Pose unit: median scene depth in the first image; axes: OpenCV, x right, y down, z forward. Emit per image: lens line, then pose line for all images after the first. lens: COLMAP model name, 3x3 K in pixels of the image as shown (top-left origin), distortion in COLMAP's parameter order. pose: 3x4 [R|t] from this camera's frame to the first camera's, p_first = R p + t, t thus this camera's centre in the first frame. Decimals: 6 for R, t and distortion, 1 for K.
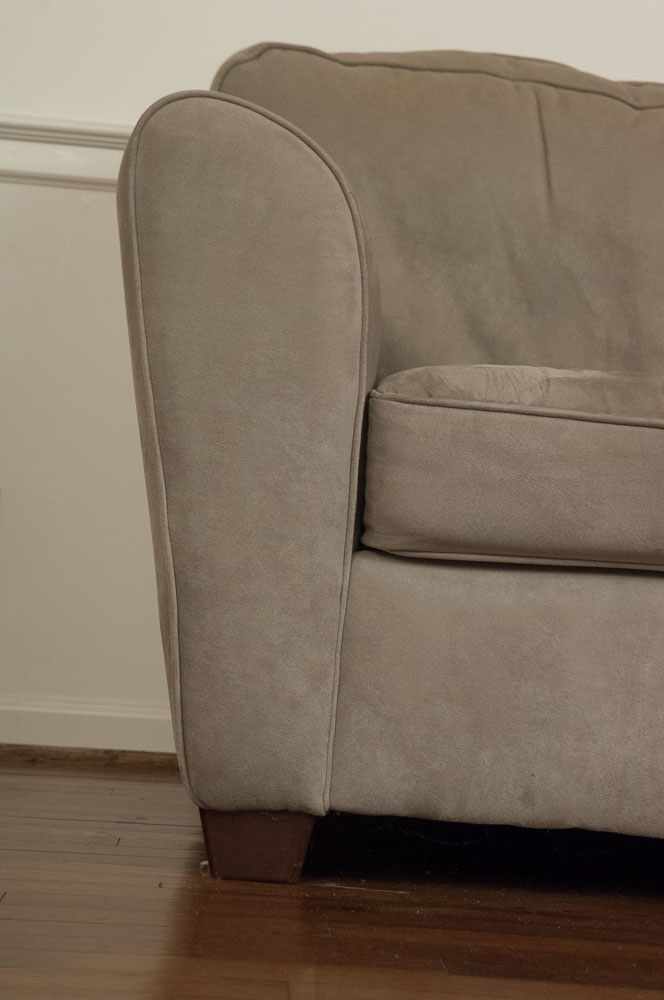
lens RADIAL K [[2007.9, 0, 331.9], [0, 2007.9, 506.9], [0, 0, 1]] dist [0.379696, 0.000000]
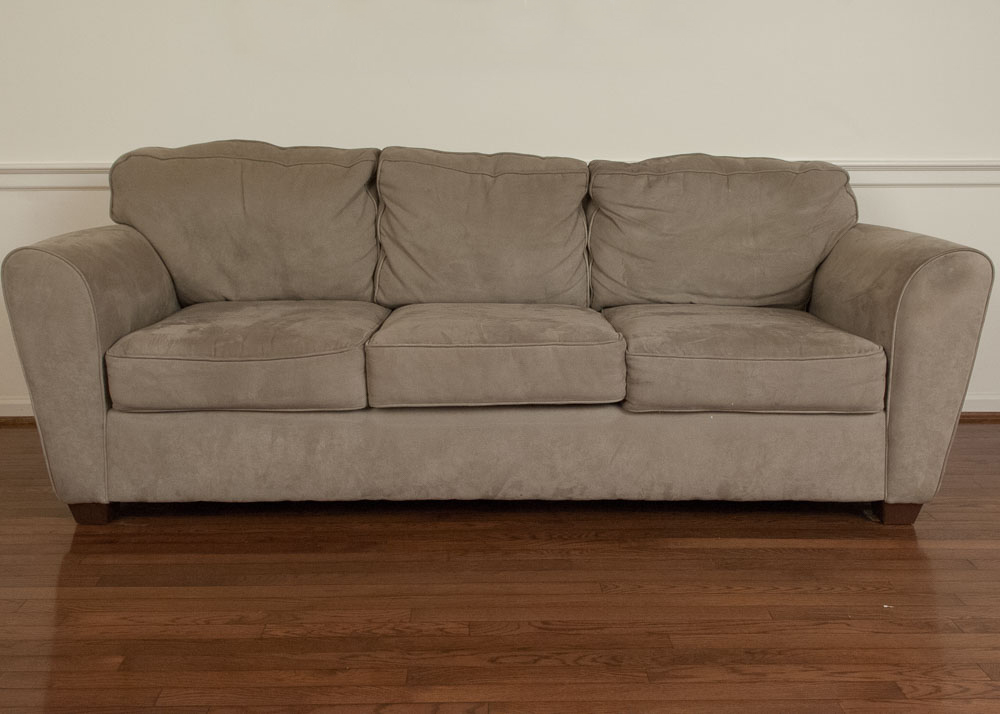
lens RADIAL K [[1057.1, 0, 506.5], [0, 1057.1, 347.2], [0, 0, 1]] dist [-0.015058, 0.000000]
pose [[0.996260, -0.062144, -0.060030, 0.639974], [0.074600, 0.969188, 0.234755, -0.355182], [0.043591, -0.238355, 0.970199, -0.334966]]
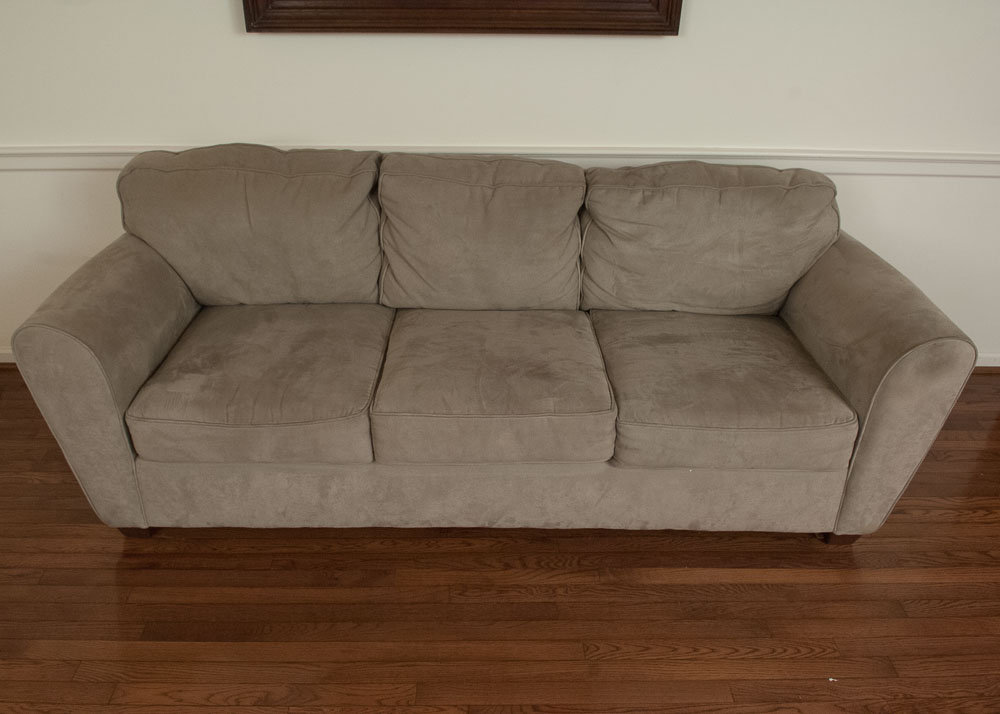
lens RADIAL K [[765.9, 0, 494.1], [0, 765.9, 361.2], [0, 0, 1]] dist [-0.030408, -0.022250]
pose [[0.997183, -0.022581, -0.071523, 0.620154], [0.058160, 0.834933, 0.547270, -0.676689], [0.047359, -0.549888, 0.833894, 0.178564]]
